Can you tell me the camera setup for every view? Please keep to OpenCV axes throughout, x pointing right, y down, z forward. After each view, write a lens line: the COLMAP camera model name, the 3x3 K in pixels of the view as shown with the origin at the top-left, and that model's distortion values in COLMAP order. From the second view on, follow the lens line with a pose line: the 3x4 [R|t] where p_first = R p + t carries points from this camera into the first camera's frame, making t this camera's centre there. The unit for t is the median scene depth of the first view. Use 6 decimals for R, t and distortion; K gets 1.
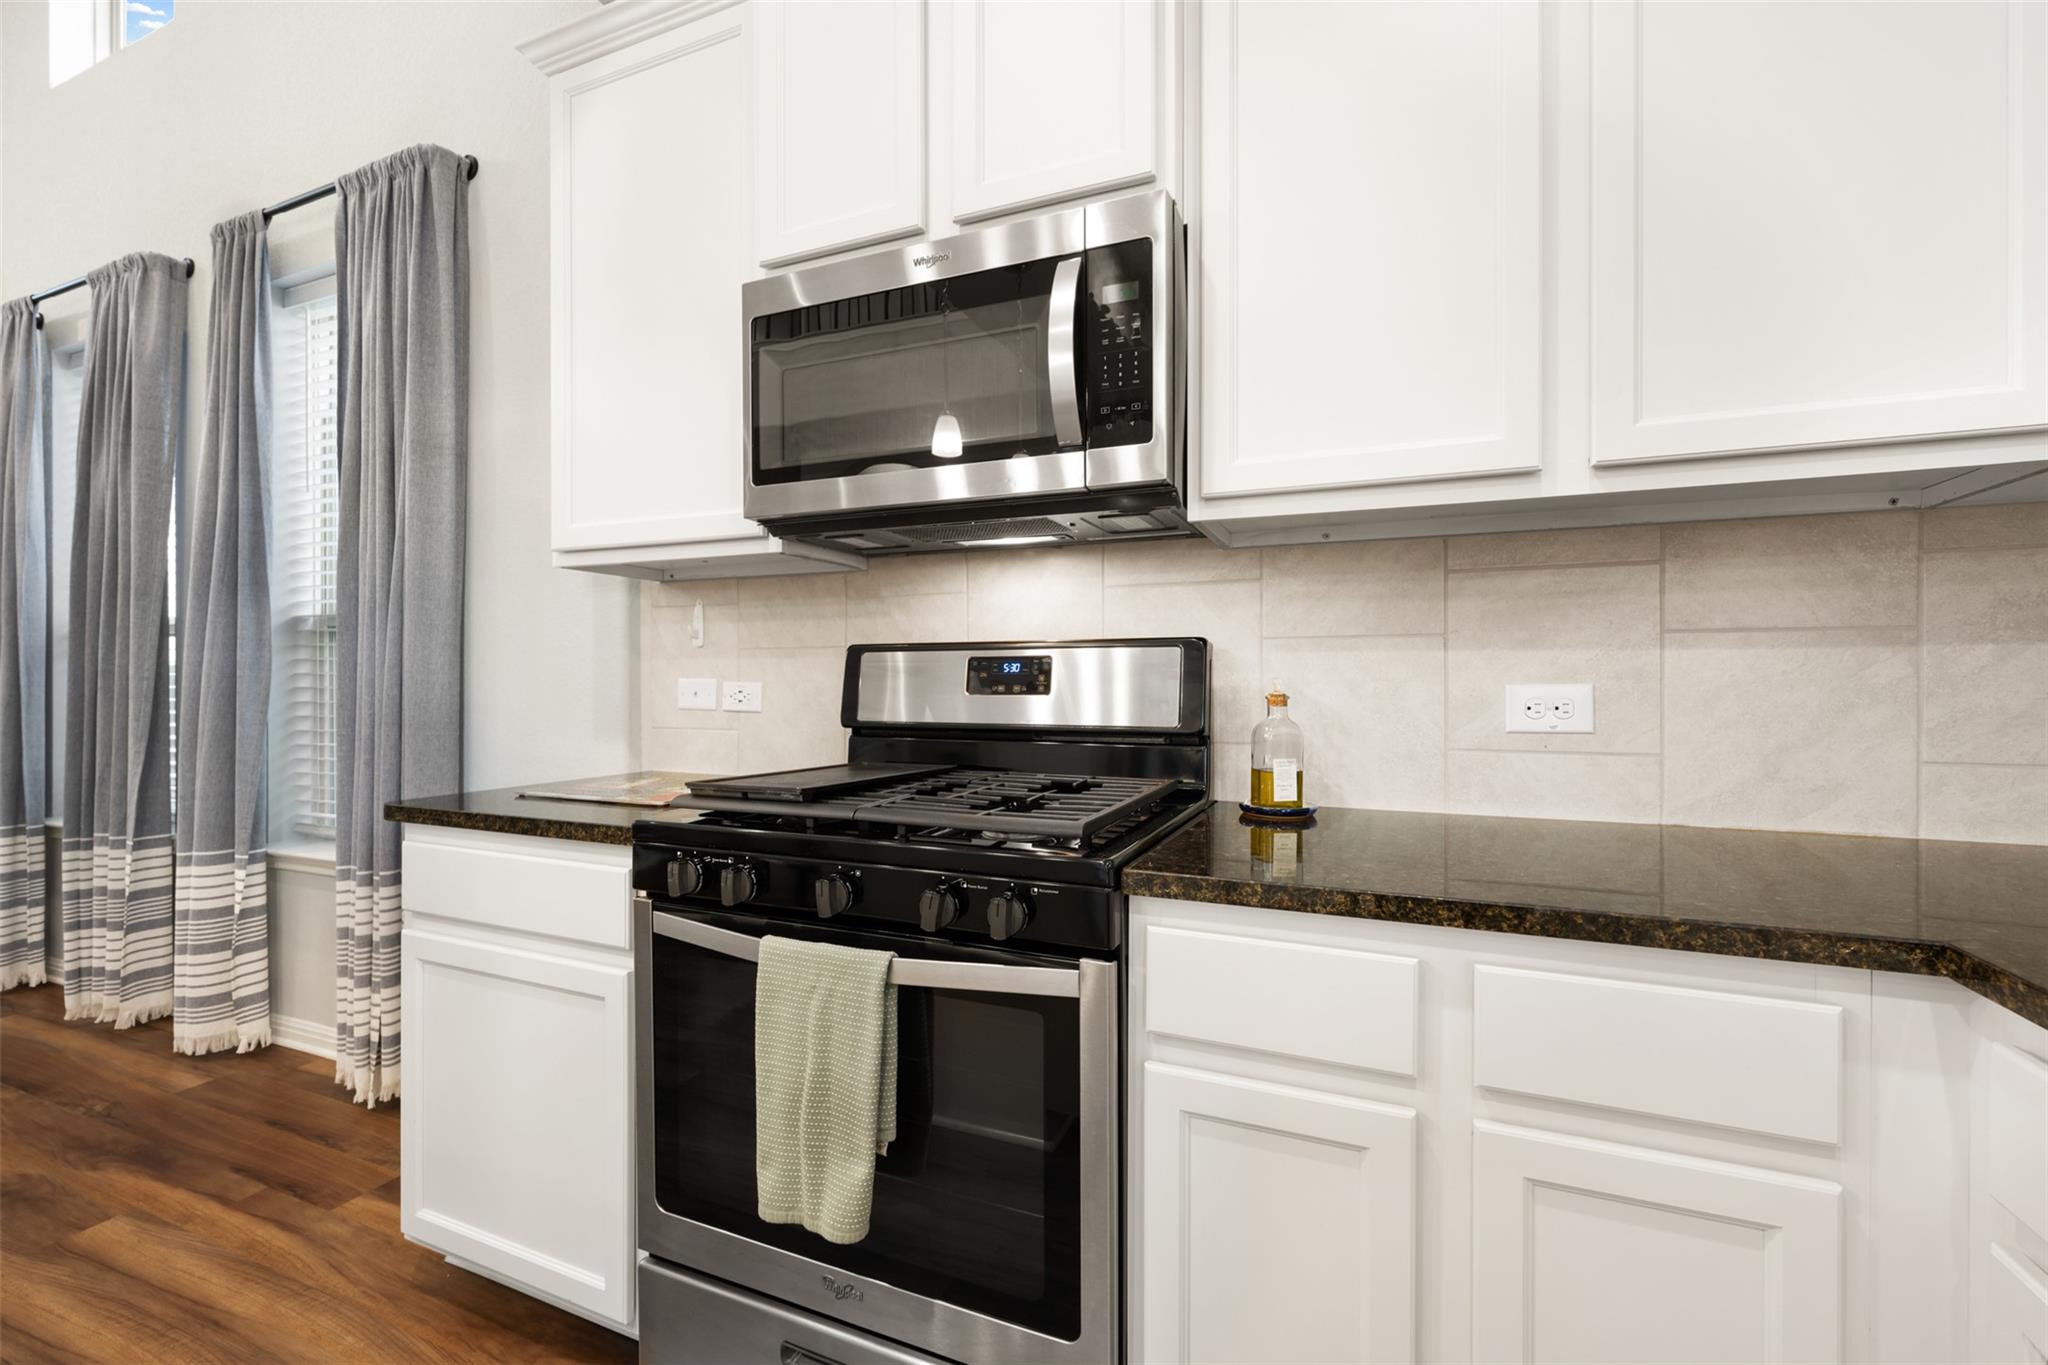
lens RADIAL K [[855.5, 0, 1024.0], [0, 855.5, 682.5], [0, 0, 1]] dist [-0.000873, -0.000267]
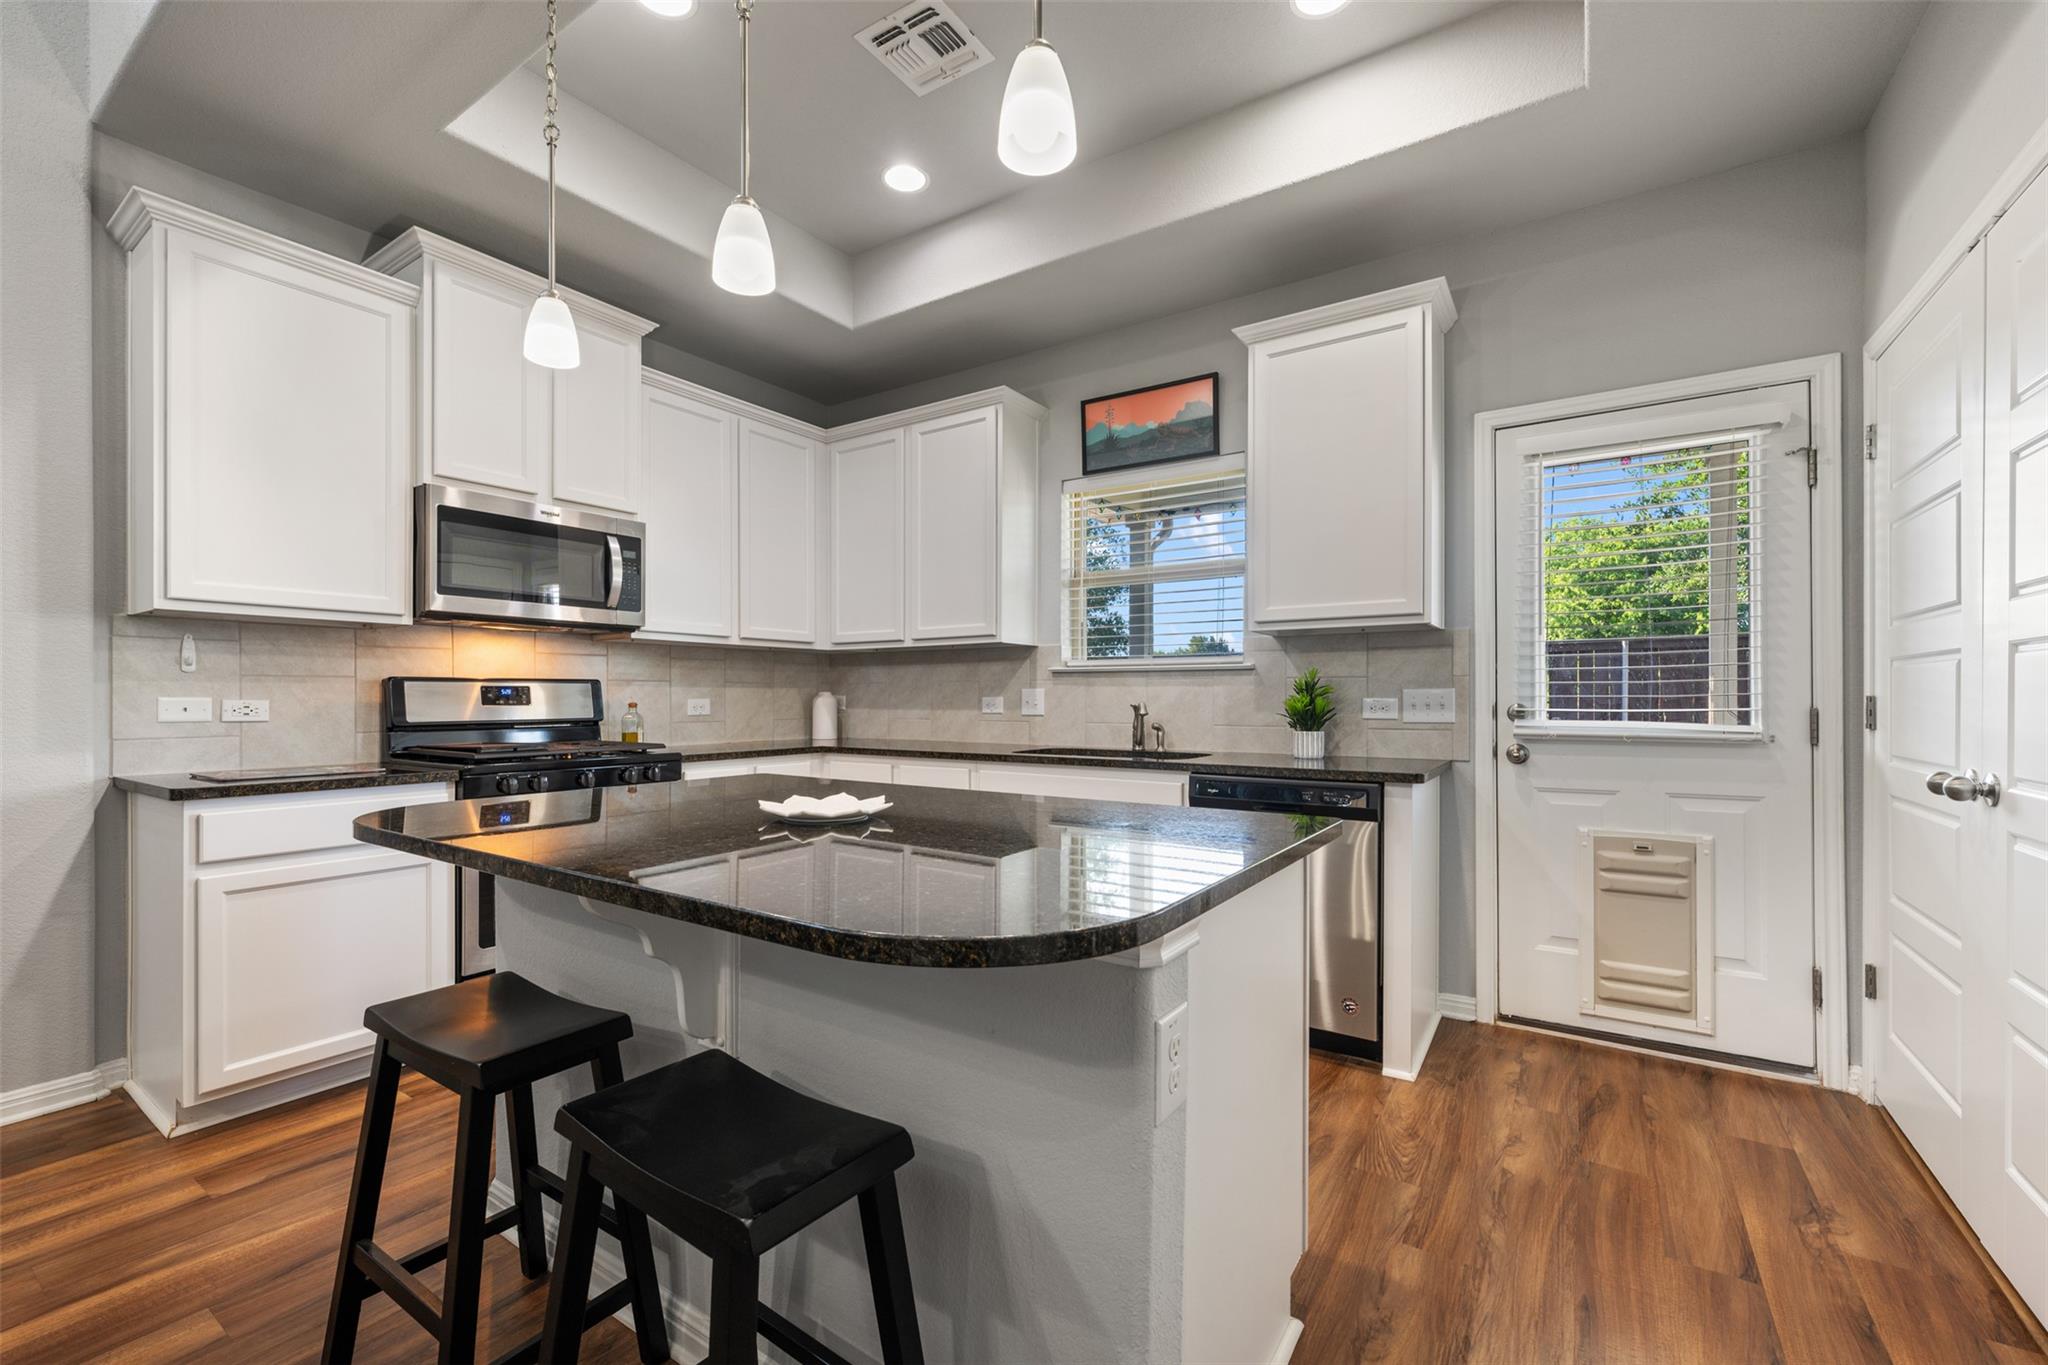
lens RADIAL K [[849.5, 0, 1021.2], [0, 849.5, 698.9], [0, 0, 1]] dist [-0.000651, -0.000077]
pose [[0.190633, -0.002202, 0.981659, -1.759670], [0.004082, 0.999991, 0.001450, 0.001470], [-0.981653, 0.003731, 0.190640, -0.558854]]
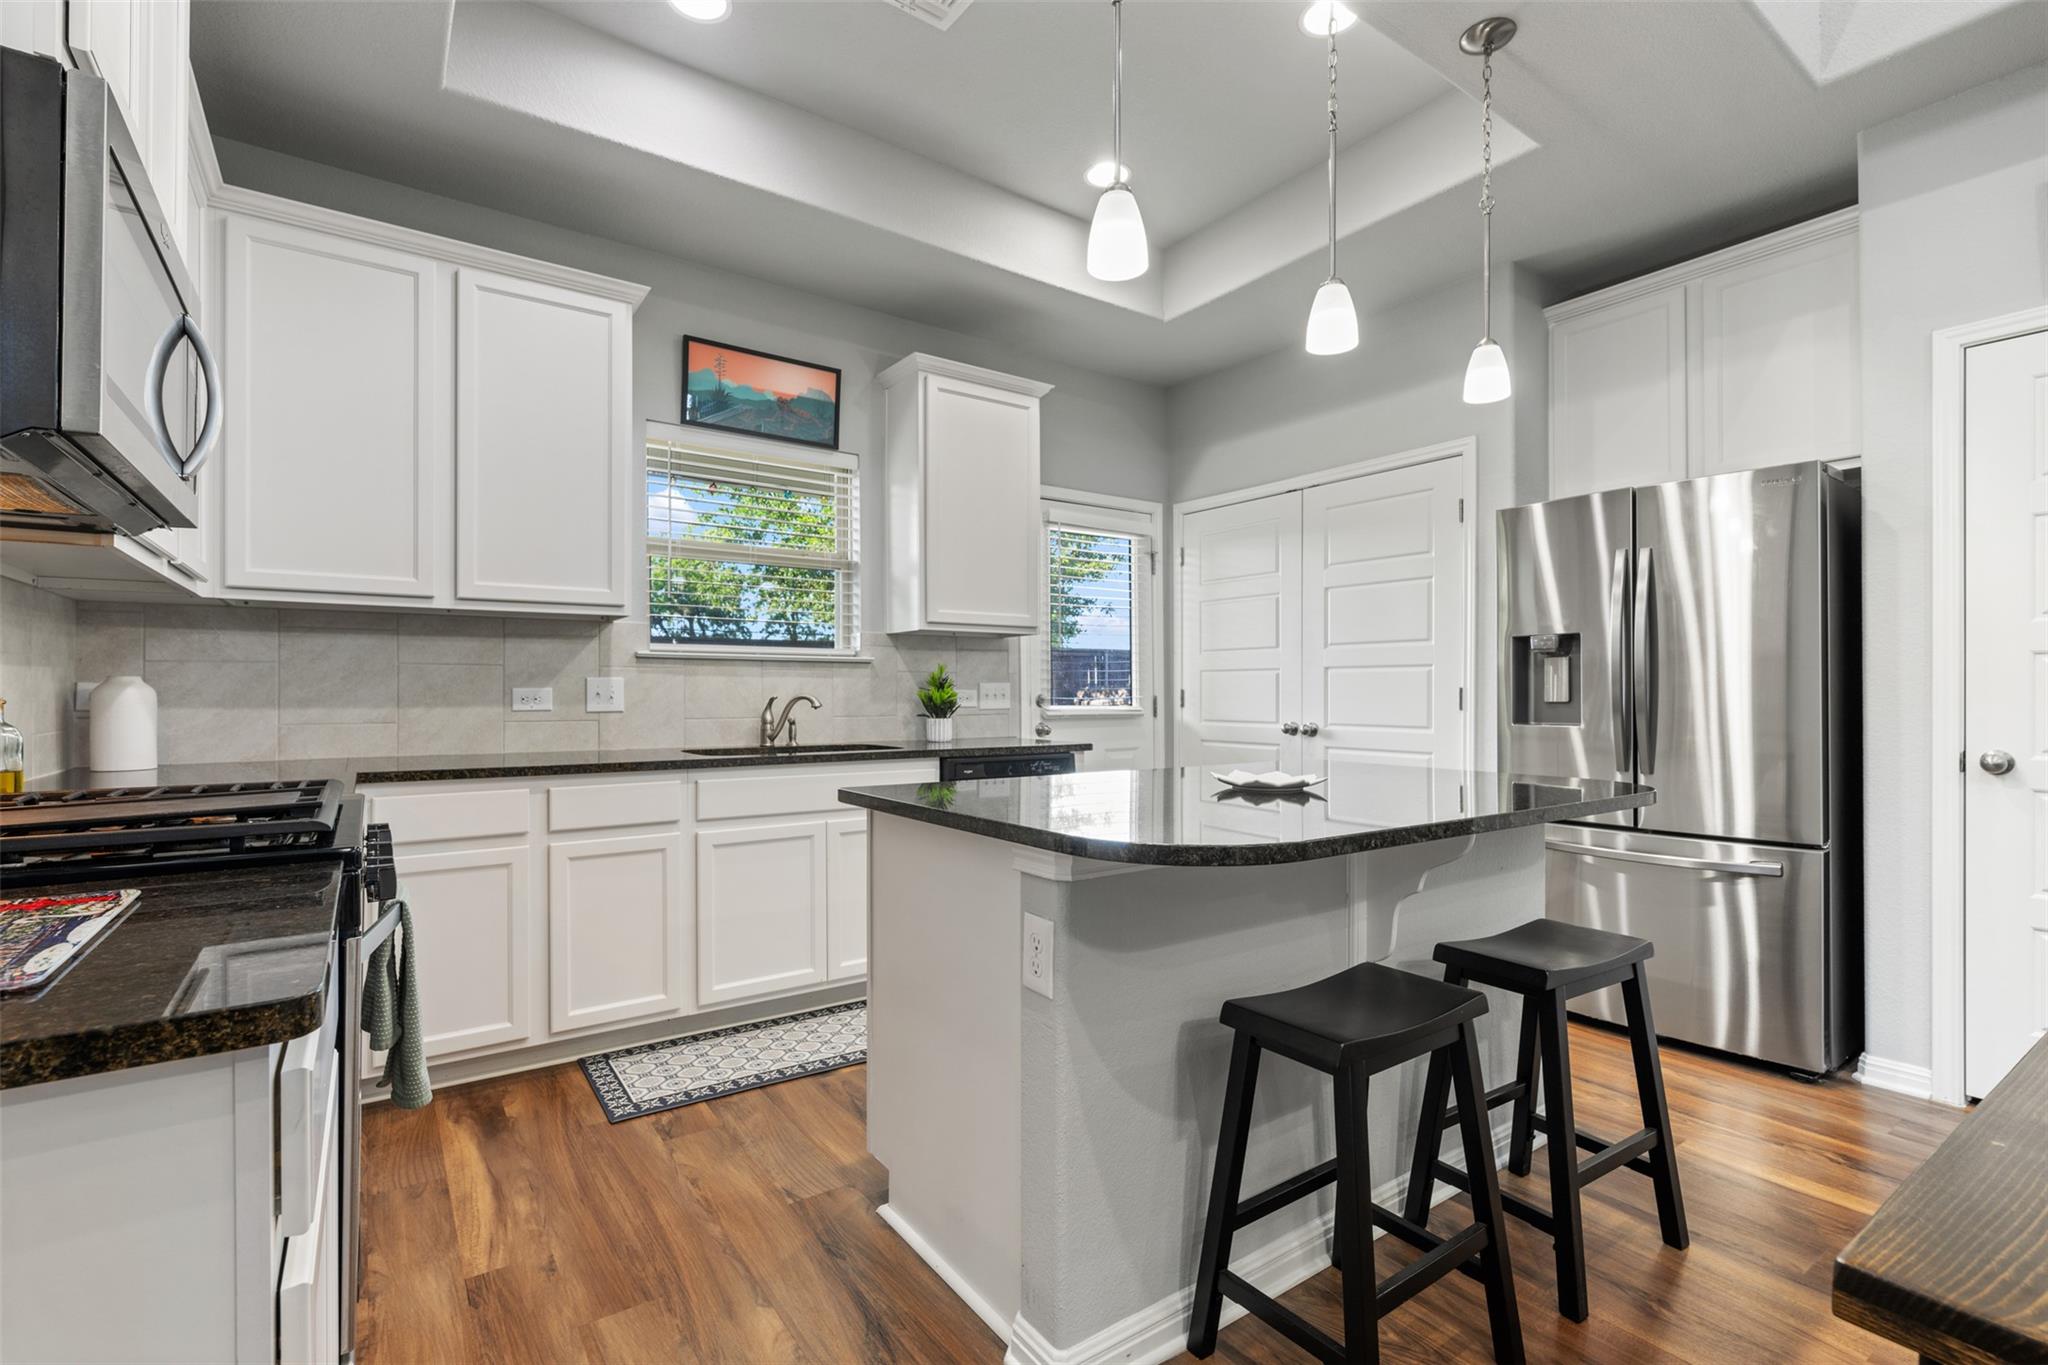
lens RADIAL K [[927.3, 0, 1022.7], [0, 927.3, 689.6], [0, 0, 1]] dist [-0.003194, -0.000128]
pose [[-0.850812, -0.000312, 0.525470, -1.209580], [0.000180, 1.000000, 0.000885, 0.001960], [-0.525470, 0.000848, -0.850812, 1.151038]]
